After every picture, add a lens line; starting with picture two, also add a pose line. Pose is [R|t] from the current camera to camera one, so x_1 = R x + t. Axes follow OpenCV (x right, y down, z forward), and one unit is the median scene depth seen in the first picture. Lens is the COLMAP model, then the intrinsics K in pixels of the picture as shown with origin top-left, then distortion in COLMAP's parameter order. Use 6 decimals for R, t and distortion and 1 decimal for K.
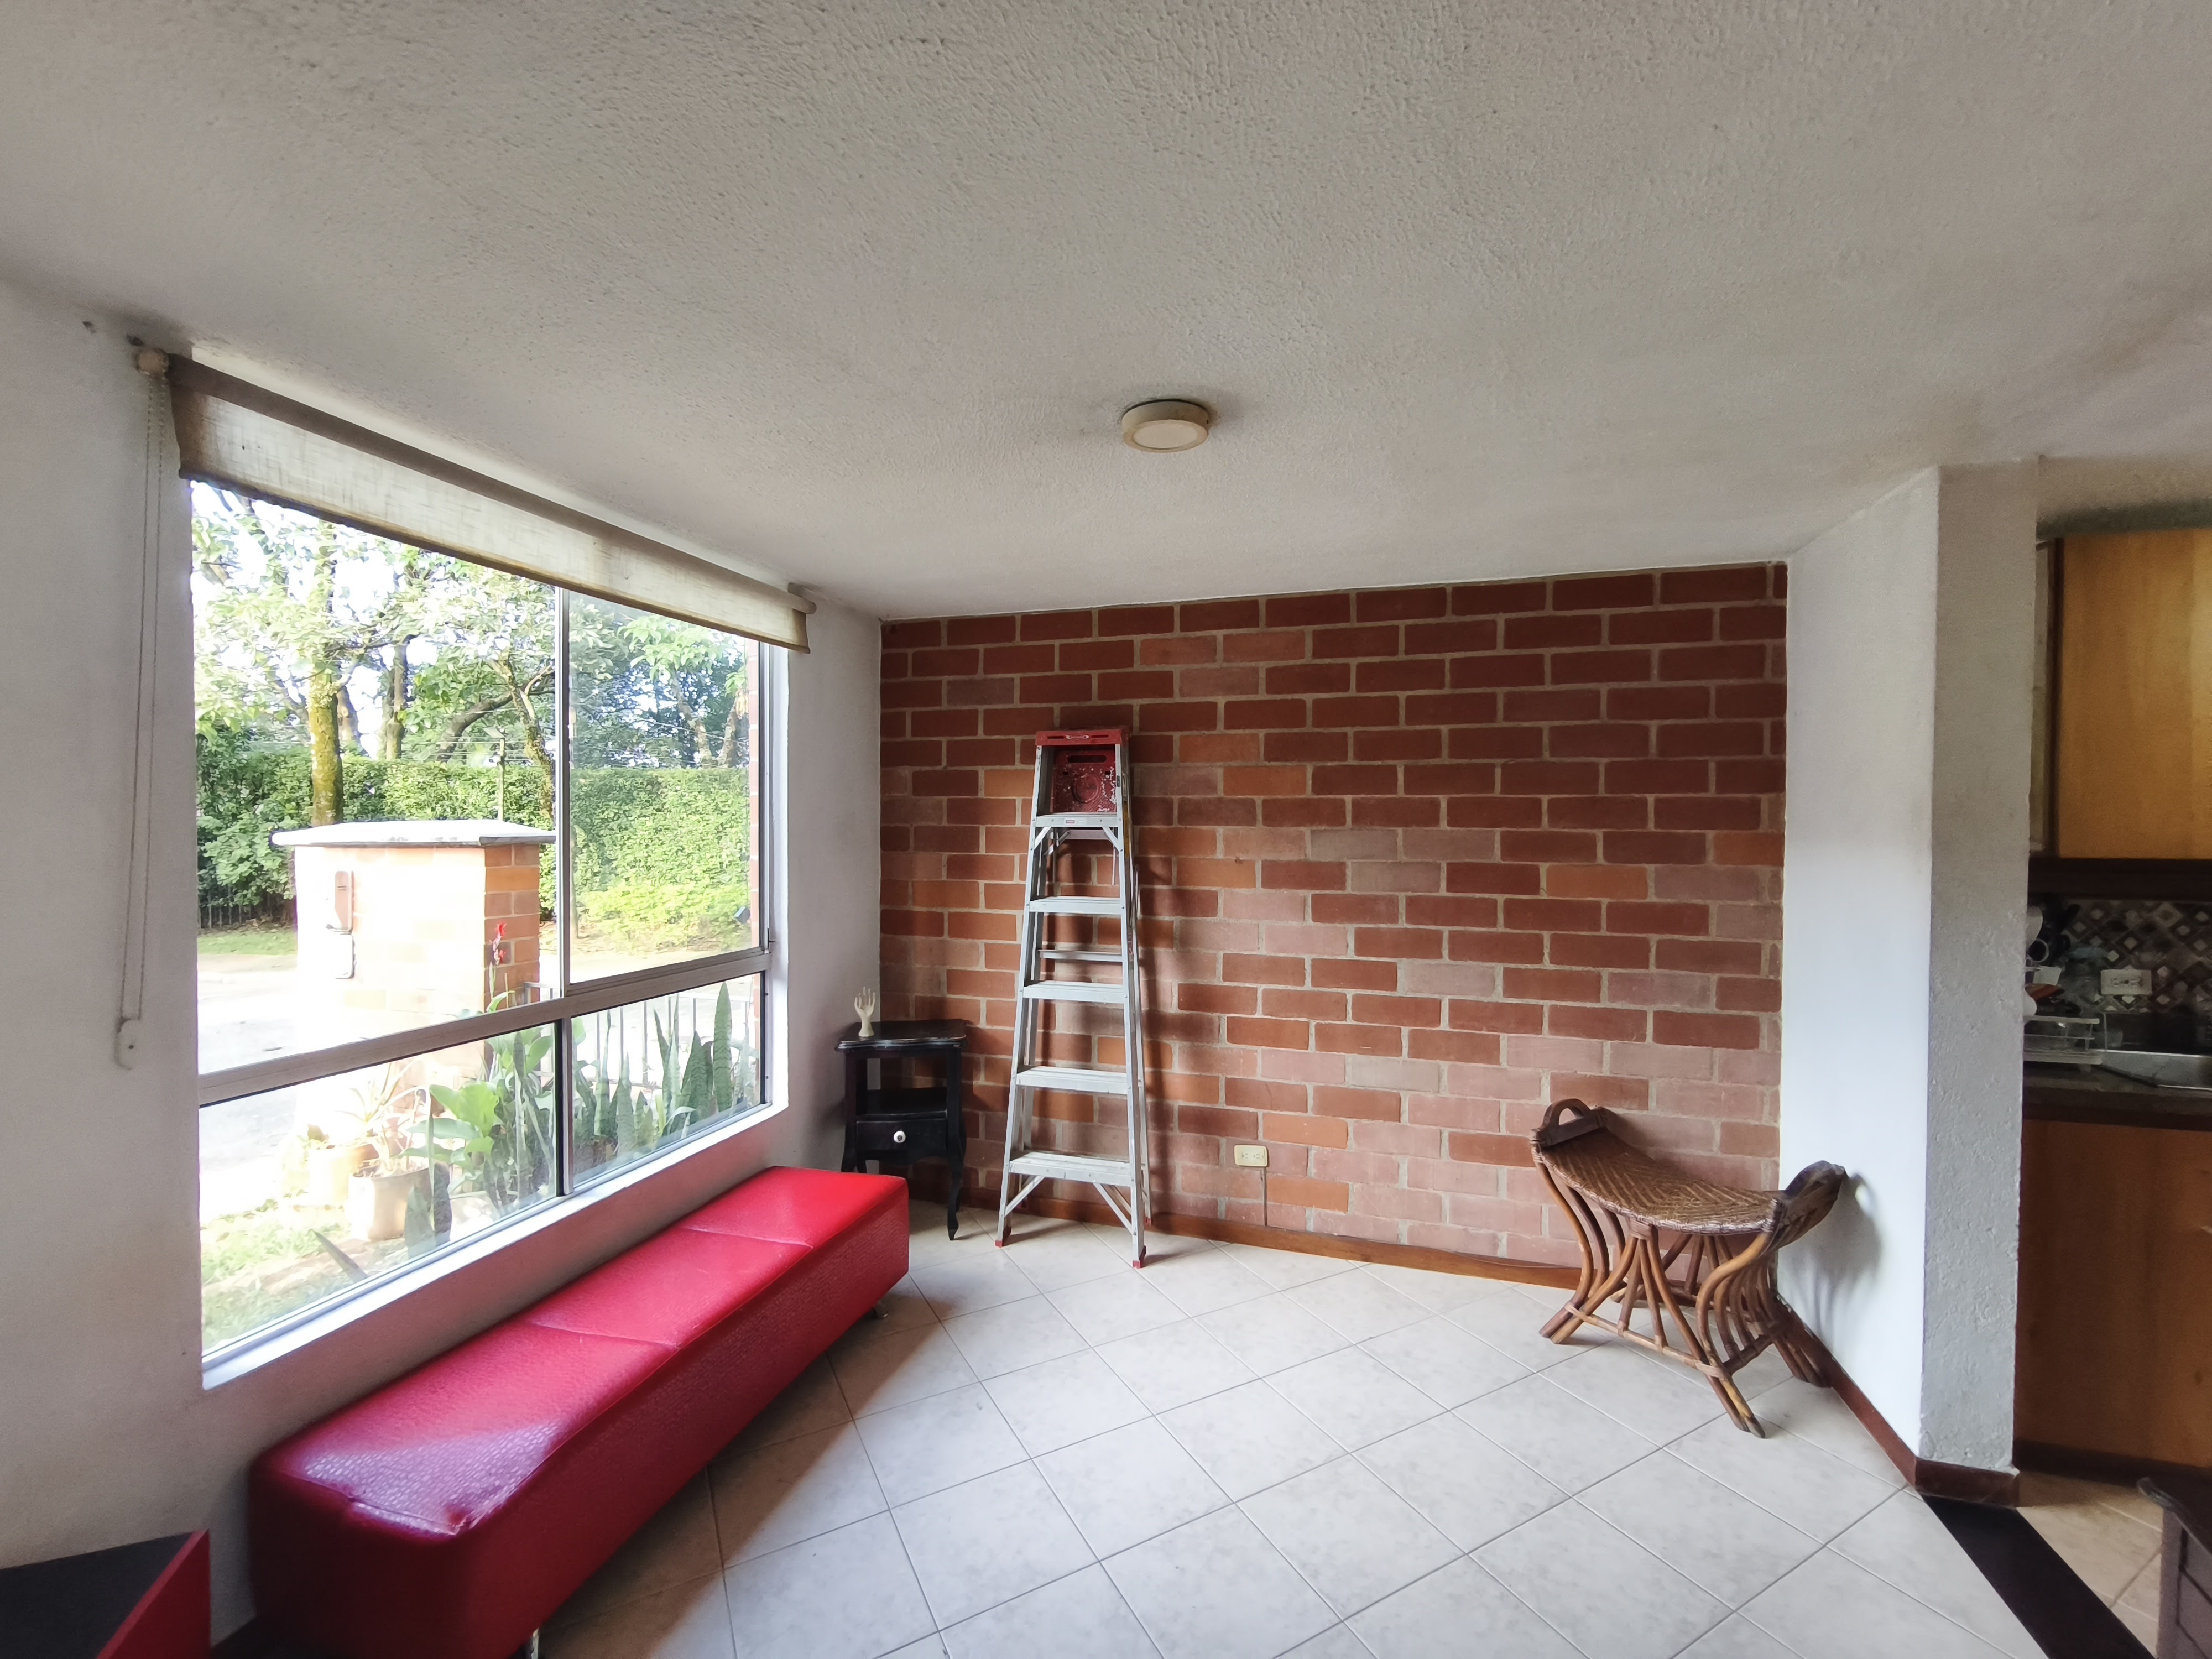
lens RADIAL K [[914.5, 0, 1097.9], [0, 914.5, 834.1], [0, 0, 1]] dist [0.000707, 0.000779]
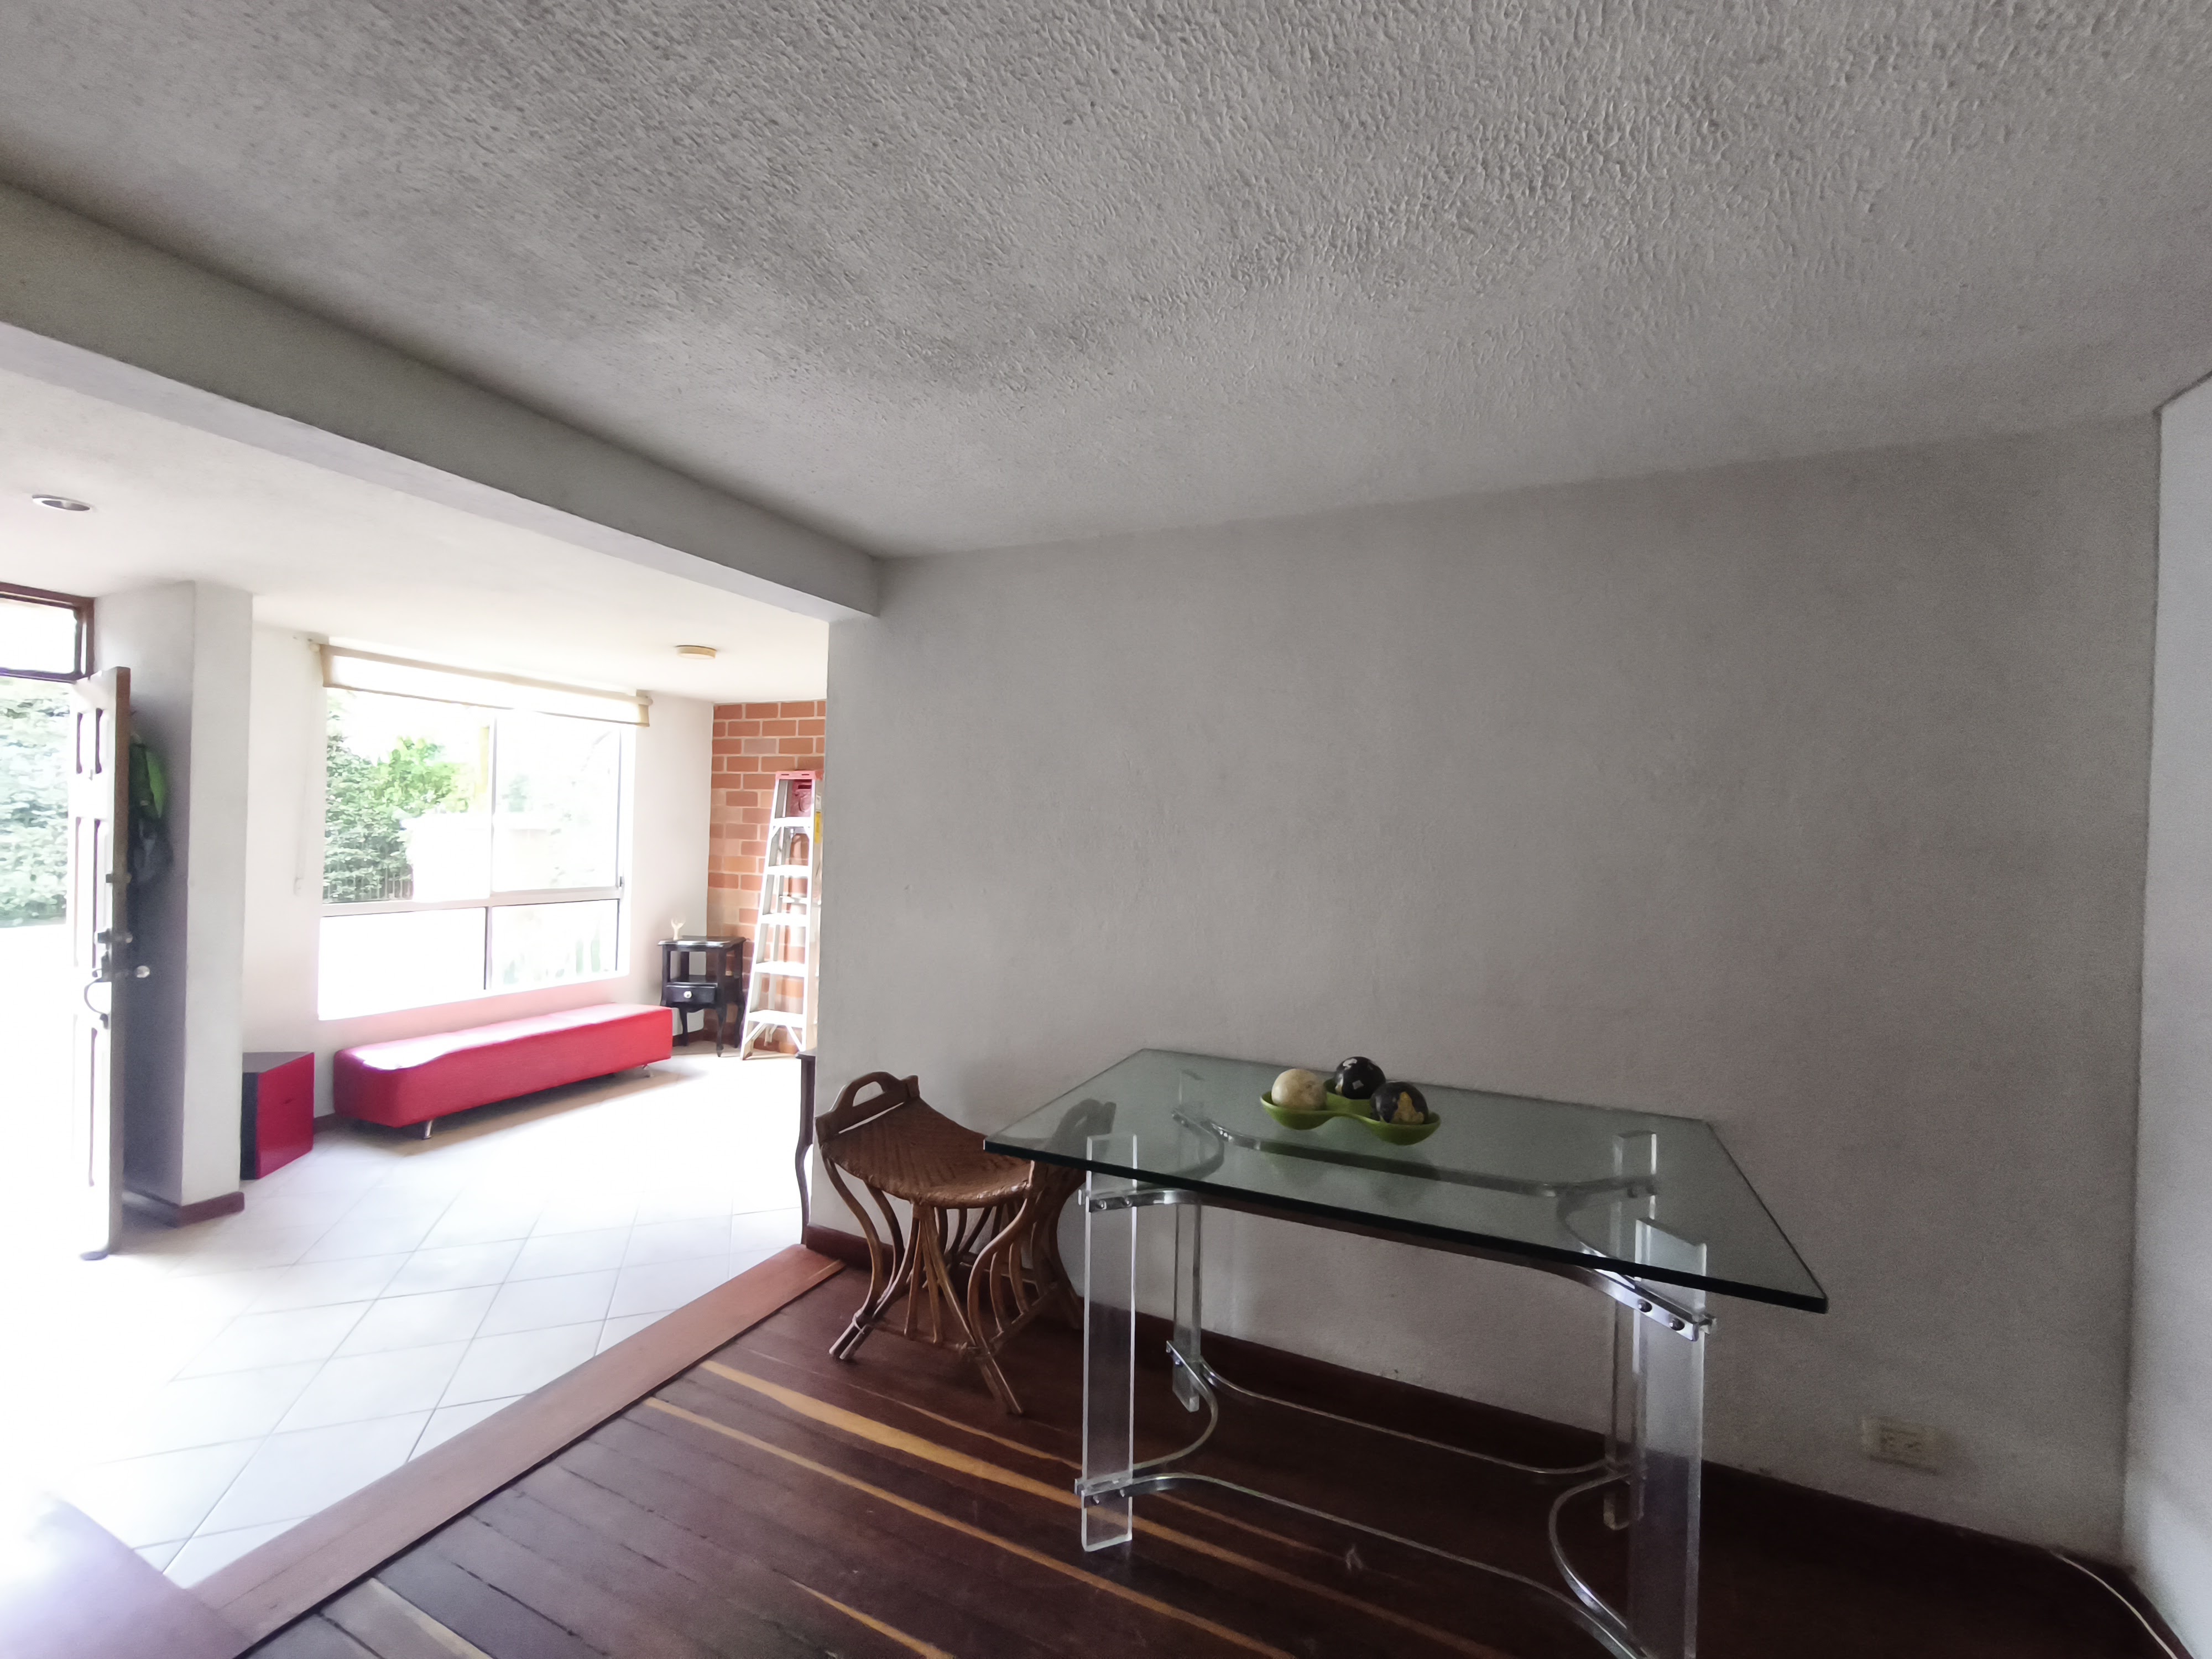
lens RADIAL K [[914.5, 0, 1097.9], [0, 914.5, 834.1], [0, 0, 1]] dist [0.000707, 0.000779]
pose [[0.990132, 0.025746, -0.137753, 0.756423], [-0.027786, 0.999531, -0.012907, 0.014150], [0.137356, 0.016607, 0.990383, -0.624881]]
